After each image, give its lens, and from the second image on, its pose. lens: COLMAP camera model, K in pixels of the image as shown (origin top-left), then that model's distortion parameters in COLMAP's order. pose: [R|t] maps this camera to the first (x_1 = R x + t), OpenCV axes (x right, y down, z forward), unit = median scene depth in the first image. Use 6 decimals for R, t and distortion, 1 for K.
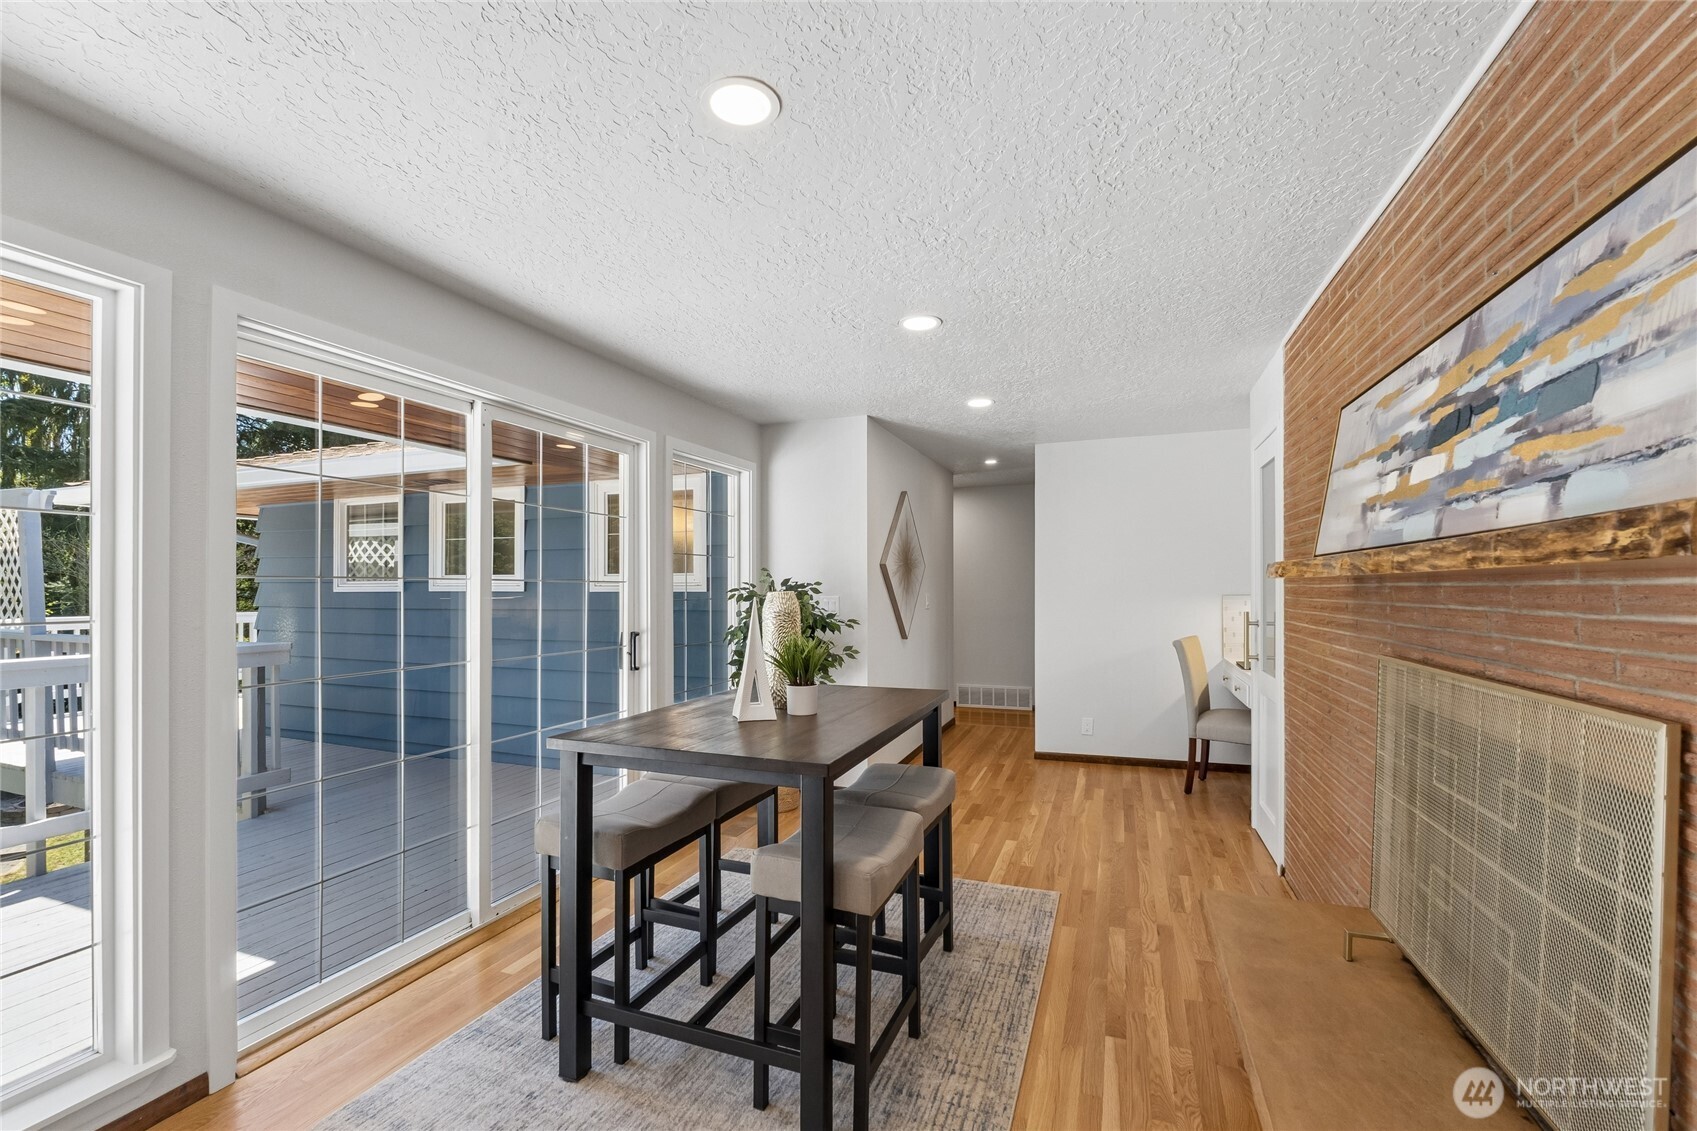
lens RADIAL K [[703.0, 0, 848.6], [0, 703.0, 575.5], [0, 0, 1]] dist [-0.006709, -0.000751]
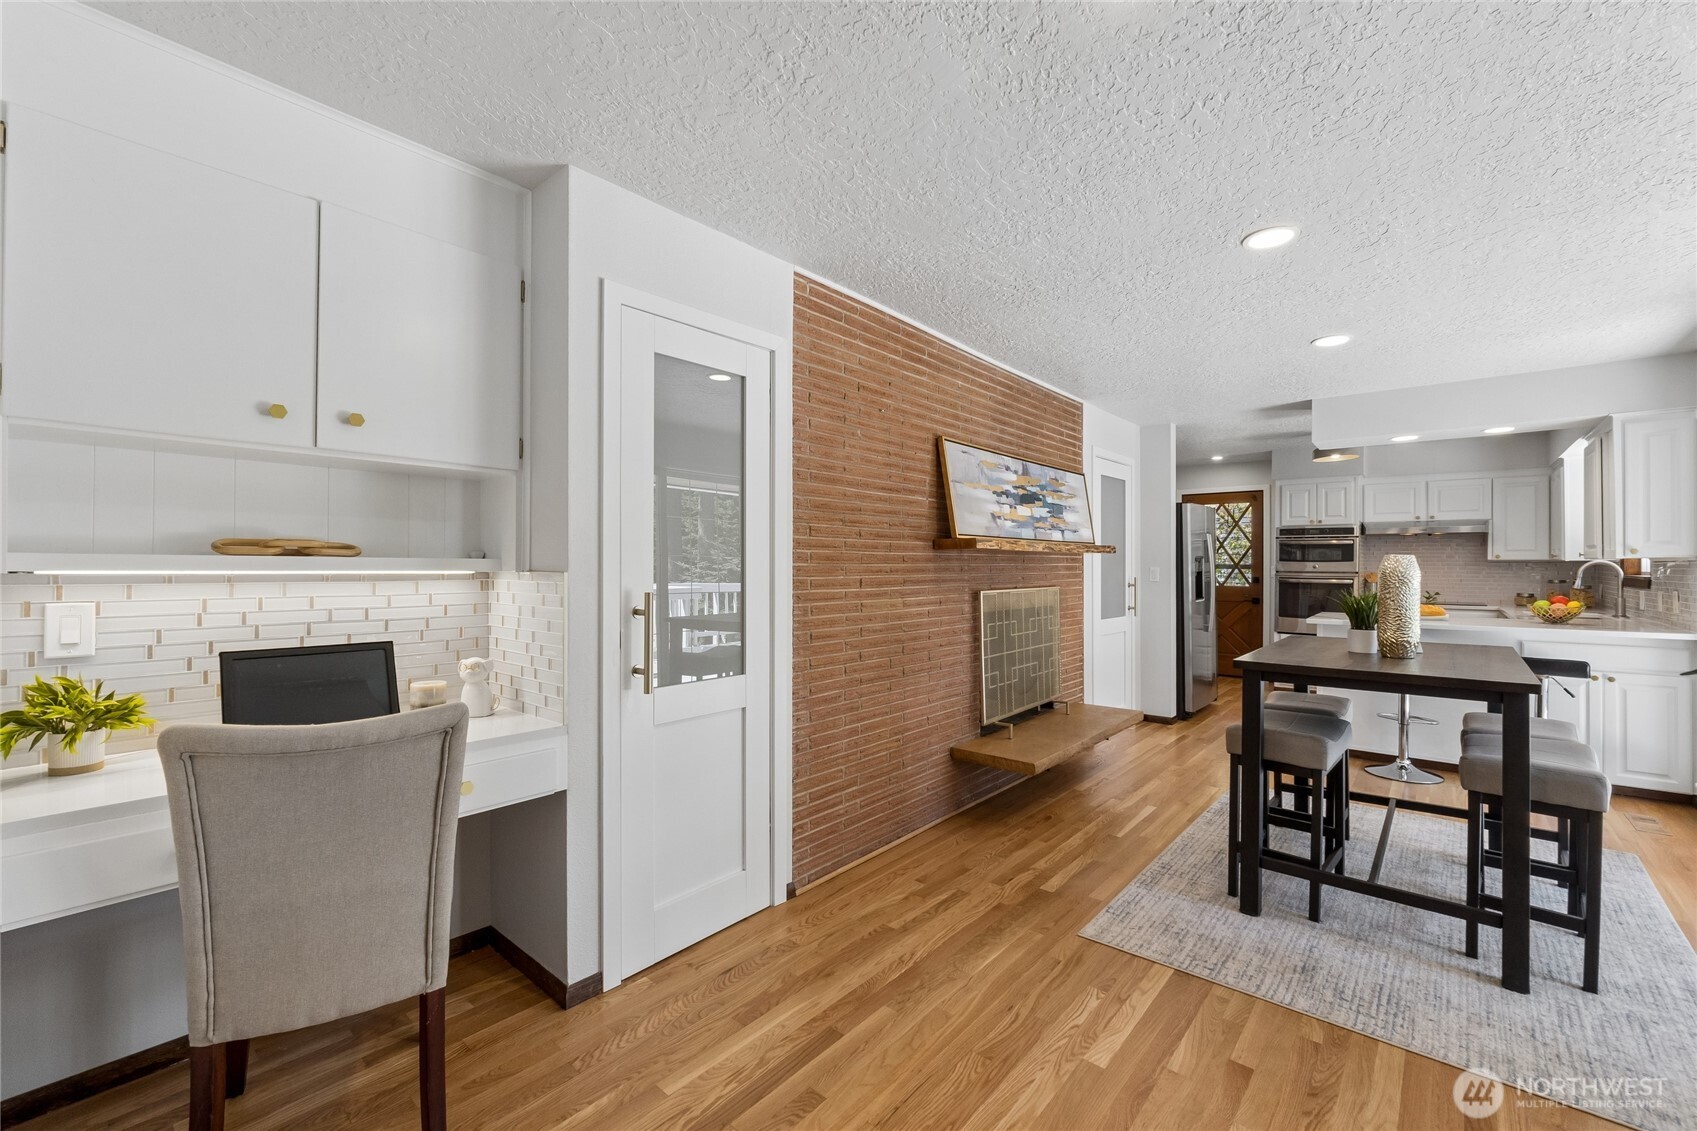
lens RADIAL K [[703.0, 0, 850.9], [0, 703.0, 565.6], [0, 0, 1]] dist [-0.006709, -0.000751]
pose [[-0.941492, 0.000160, 0.337036, 0.300931], [-0.006523, 0.999804, -0.018698, 0.054745], [-0.336973, -0.019803, -0.941306, 2.014074]]
